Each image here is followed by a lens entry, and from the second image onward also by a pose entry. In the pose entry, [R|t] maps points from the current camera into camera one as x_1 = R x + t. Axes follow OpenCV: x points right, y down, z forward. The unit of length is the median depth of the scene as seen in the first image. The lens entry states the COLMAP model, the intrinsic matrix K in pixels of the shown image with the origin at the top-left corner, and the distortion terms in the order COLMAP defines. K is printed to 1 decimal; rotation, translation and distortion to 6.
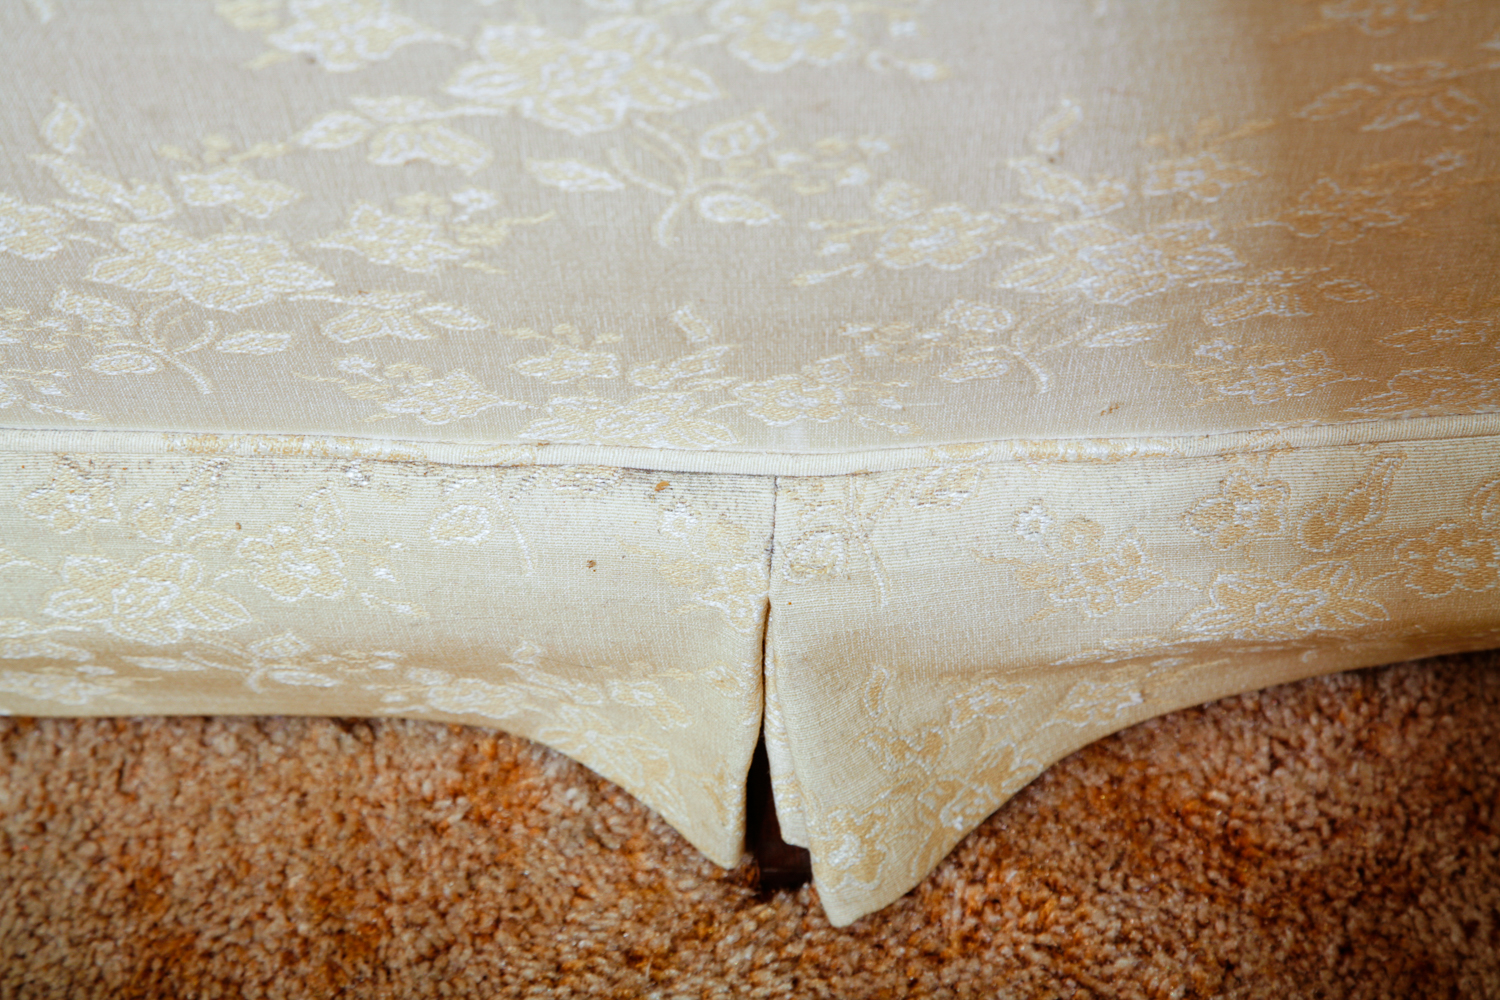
lens RADIAL K [[3928.4, 0, 750.0], [0, 3928.4, 500.0], [0, 0, 1]] dist [0.374884, -0.045491]
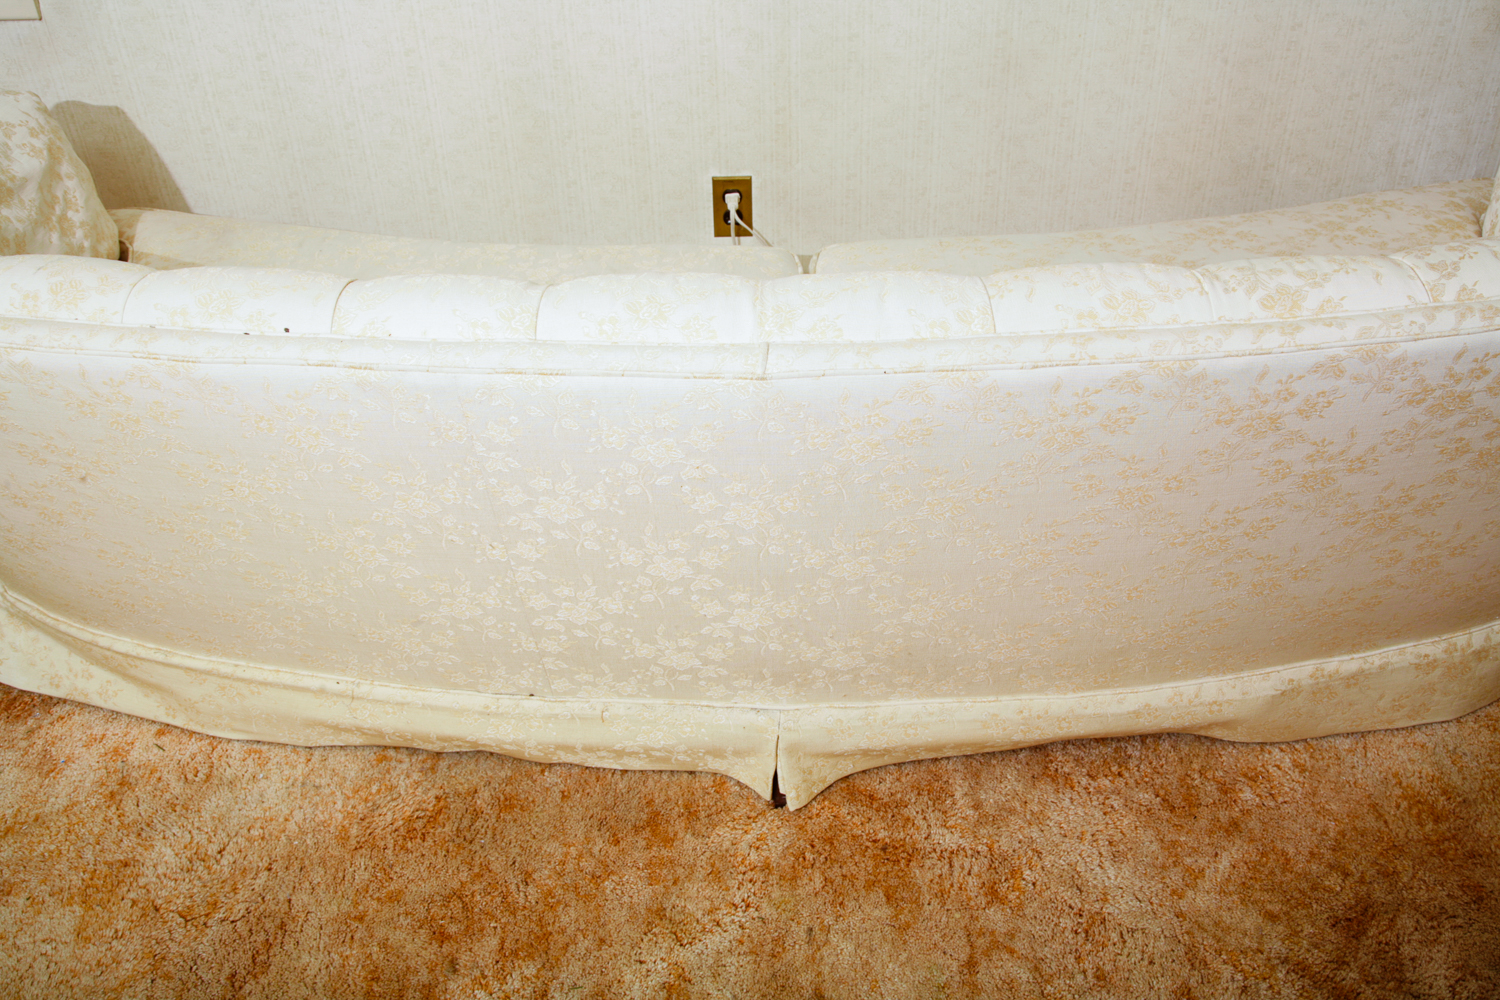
lens RADIAL K [[1384.3, 0, 750.0], [0, 1384.3, 500.0], [0, 0, 1]] dist [-0.001681, -0.000456]
pose [[0.999863, 0.016238, -0.003163, -0.030964], [-0.016458, 0.956898, -0.289958, 0.249205], [-0.001682, 0.289971, 0.957034, -0.796619]]
